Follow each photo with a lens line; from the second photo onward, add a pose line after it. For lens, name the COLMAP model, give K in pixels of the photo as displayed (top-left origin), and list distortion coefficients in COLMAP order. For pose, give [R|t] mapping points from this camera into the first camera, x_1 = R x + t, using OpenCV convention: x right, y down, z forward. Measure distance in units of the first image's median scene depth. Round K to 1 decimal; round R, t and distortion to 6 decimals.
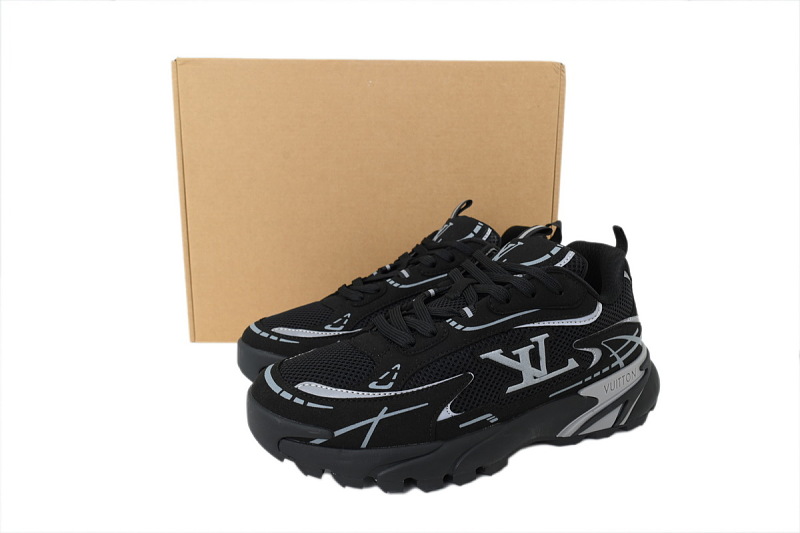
lens RADIAL K [[593.7, 0, 400.0], [0, 593.7, 266.5], [0, 0, 1]] dist [0.006444, -0.000951]
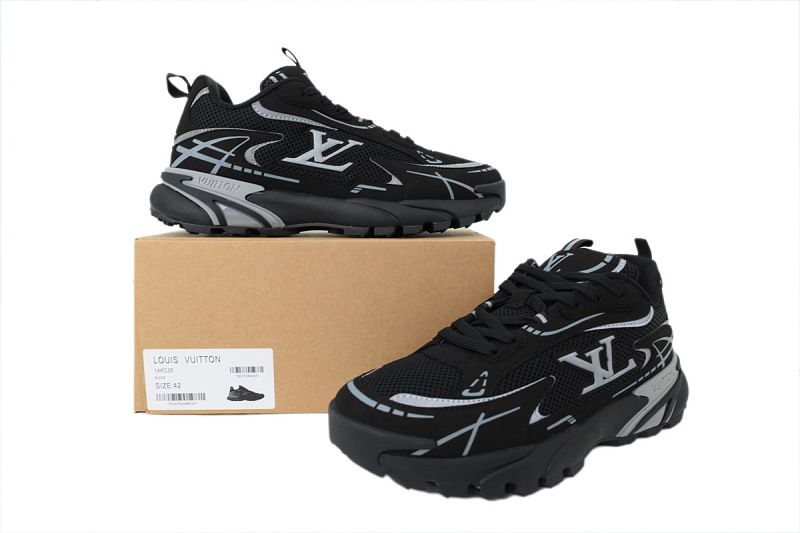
lens RADIAL K [[593.7, 0, 400.0], [0, 593.7, 266.5], [0, 0, 1]] dist [0.006444, -0.000951]
pose [[0.986486, -0.029476, 0.161174, -0.297756], [0.041435, 0.996590, -0.071352, 0.051012], [-0.158521, 0.077066, 0.984343, 0.008386]]
